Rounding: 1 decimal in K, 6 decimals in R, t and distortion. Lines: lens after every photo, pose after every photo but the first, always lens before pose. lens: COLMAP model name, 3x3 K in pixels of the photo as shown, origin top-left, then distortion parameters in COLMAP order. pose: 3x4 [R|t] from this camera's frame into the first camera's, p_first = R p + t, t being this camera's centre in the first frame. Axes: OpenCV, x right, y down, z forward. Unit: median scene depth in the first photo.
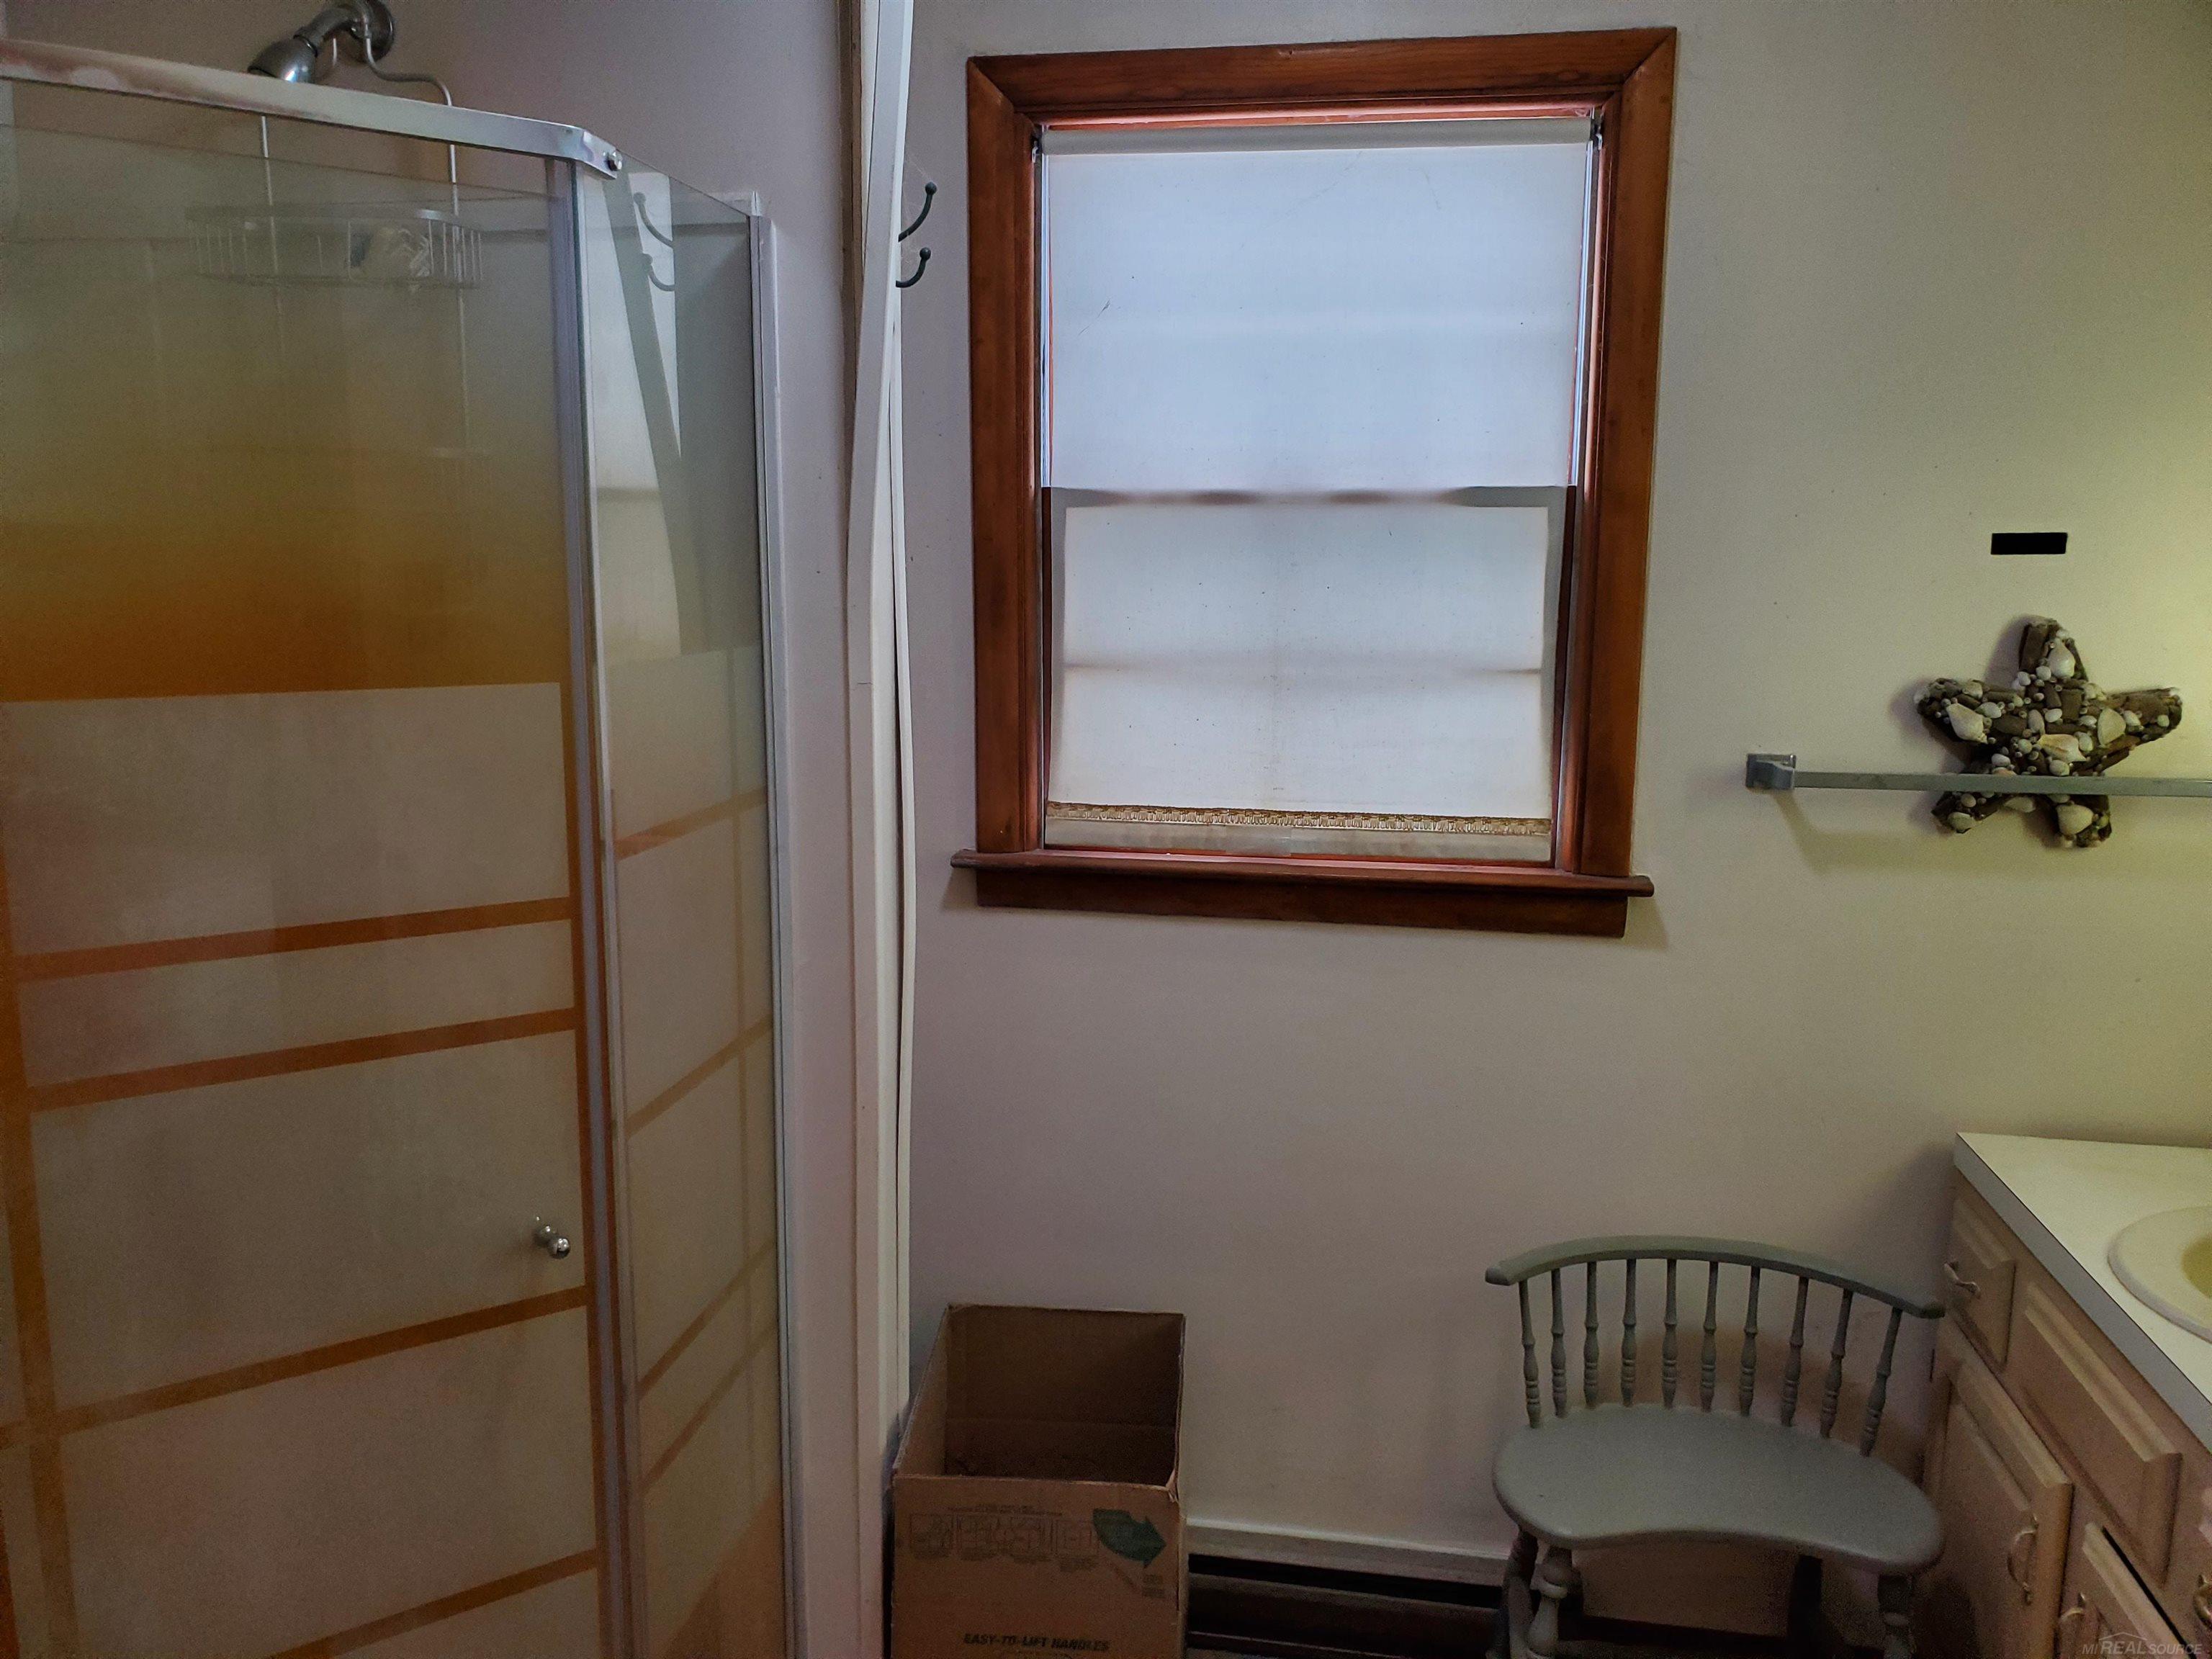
lens RADIAL K [[1719.8, 0, 1100.5], [0, 1719.8, 806.6], [0, 0, 1]] dist [0.042307, -0.038948]
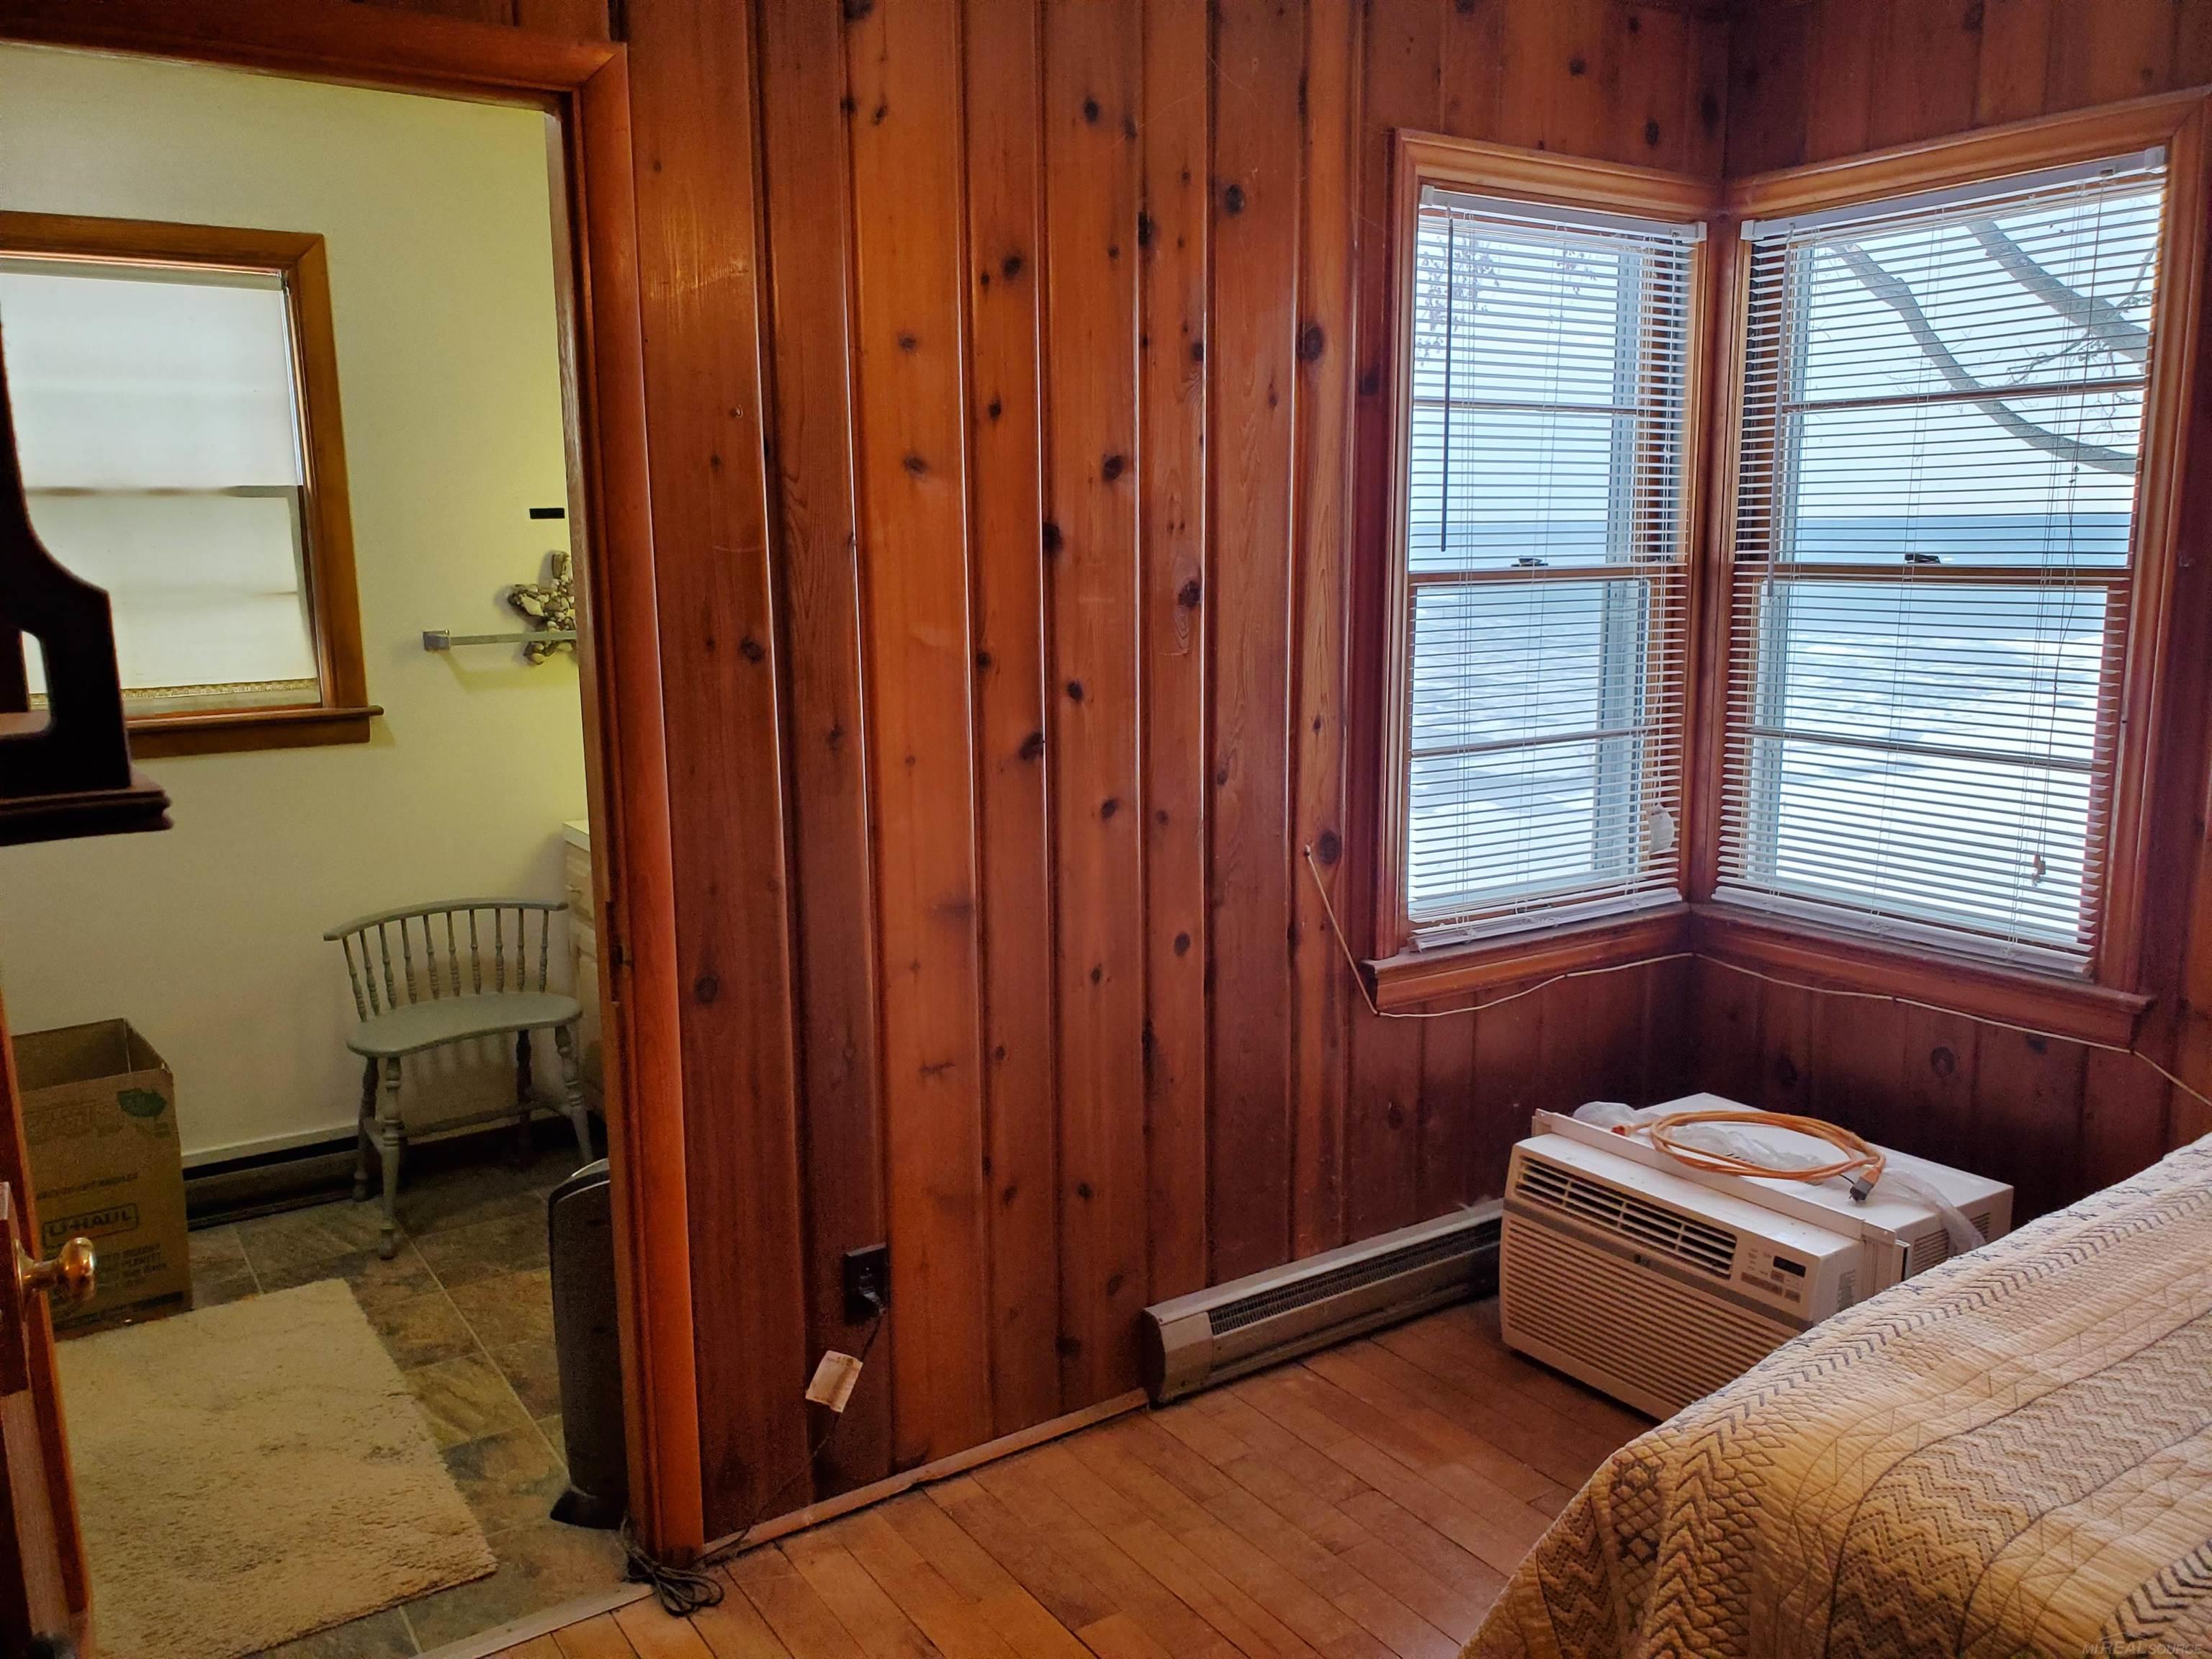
lens RADIAL K [[1719.8, 0, 1071.0], [0, 1719.8, 825.3], [0, 0, 1]] dist [0.042307, -0.038948]
pose [[0.731042, -0.143236, 0.667129, -0.384162], [0.128539, 0.989122, 0.071517, 0.132386], [-0.670116, 0.033470, 0.741501, -0.827738]]
